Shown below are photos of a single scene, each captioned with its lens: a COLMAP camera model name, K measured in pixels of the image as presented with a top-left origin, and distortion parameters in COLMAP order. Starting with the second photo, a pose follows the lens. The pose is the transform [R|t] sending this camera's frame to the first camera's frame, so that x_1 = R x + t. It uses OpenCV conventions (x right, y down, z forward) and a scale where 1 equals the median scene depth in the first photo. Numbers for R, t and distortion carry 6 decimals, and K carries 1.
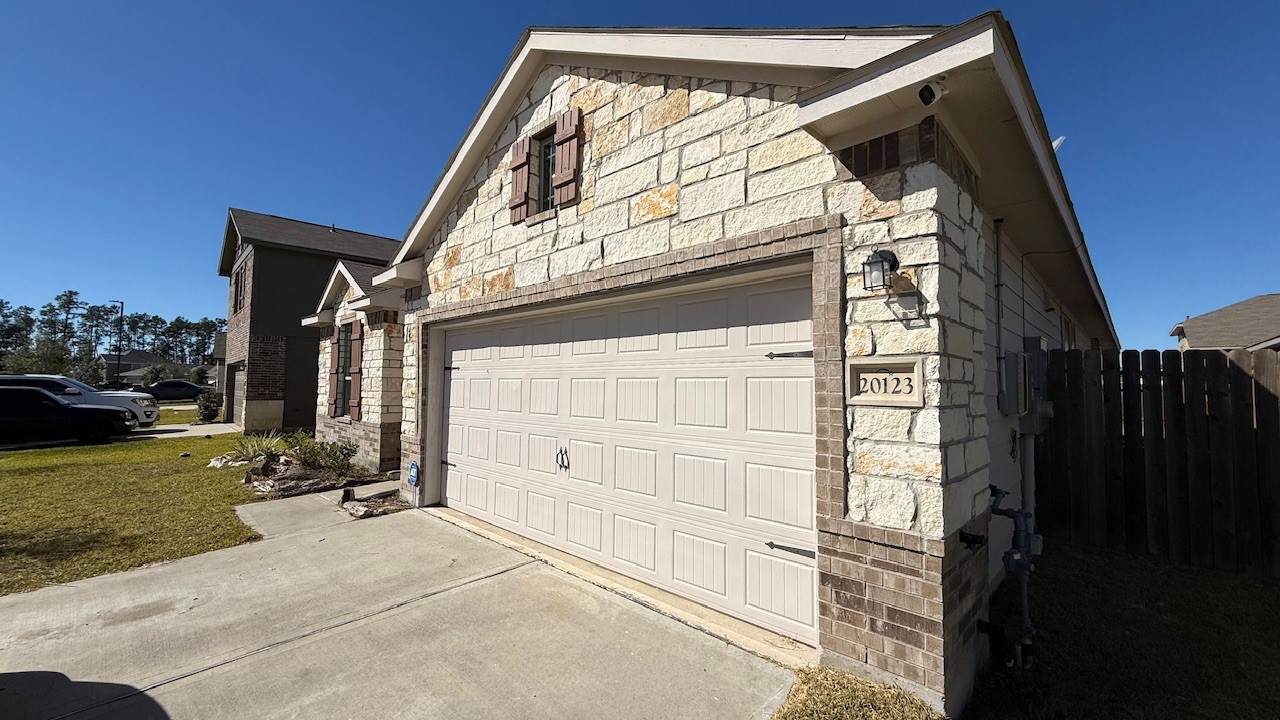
lens RADIAL K [[508.4, 0, 640.0], [0, 508.4, 360.0], [0, 0, 1]] dist [-0.001926, 0.000101]
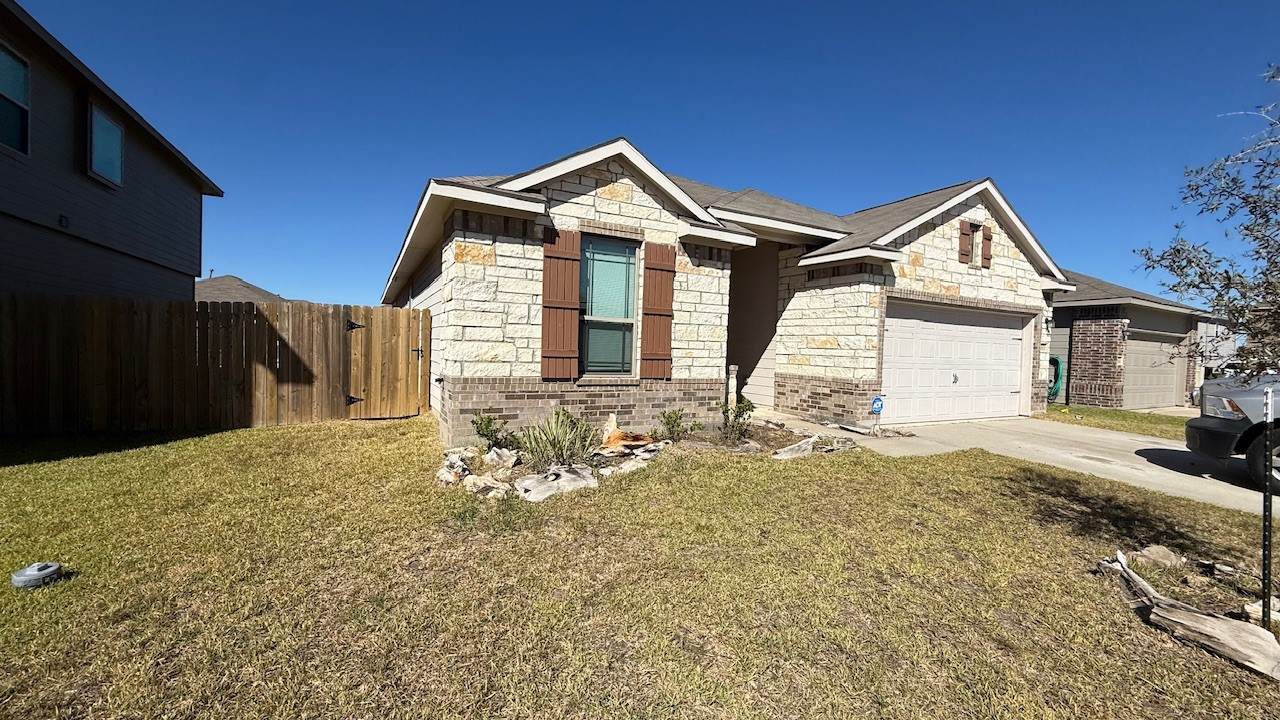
lens RADIAL K [[508.4, 0, 640.0], [0, 508.4, 360.0], [0, 0, 1]] dist [-0.001926, 0.000101]
pose [[0.299642, -0.020194, 0.953838, -2.780384], [-0.076750, 0.996025, 0.045198, 0.127708], [-0.950960, -0.086750, 0.296901, 1.742395]]
